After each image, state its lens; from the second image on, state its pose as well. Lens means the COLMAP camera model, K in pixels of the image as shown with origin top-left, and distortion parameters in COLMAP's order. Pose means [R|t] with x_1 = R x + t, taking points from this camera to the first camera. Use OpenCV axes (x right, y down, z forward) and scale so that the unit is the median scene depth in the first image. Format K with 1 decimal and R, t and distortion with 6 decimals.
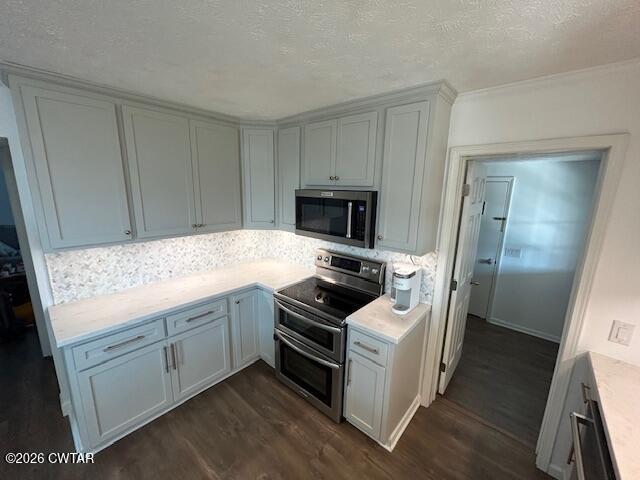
lens RADIAL K [[258.5, 0, 321.5], [0, 258.5, 241.0], [0, 0, 1]] dist [0.003755, 0.000188]
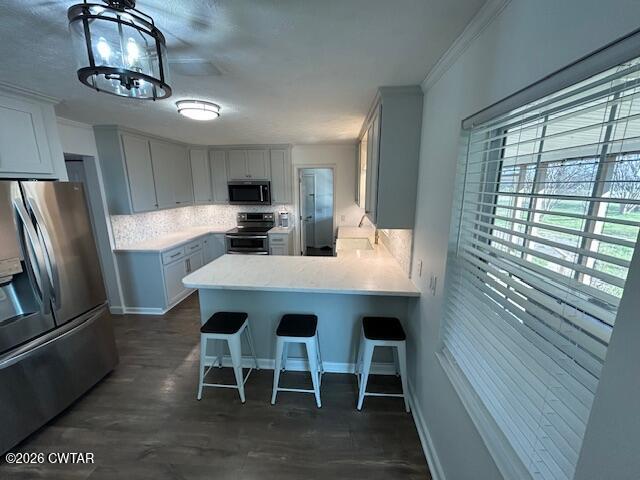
lens RADIAL K [[258.5, 0, 321.2], [0, 258.5, 240.7], [0, 0, 1]] dist [0.003755, 0.000188]
pose [[0.801999, -0.153049, 0.577385, -0.861696], [0.144797, 0.987600, 0.060660, 0.277741], [-0.579510, 0.034955, 0.814215, -1.224737]]
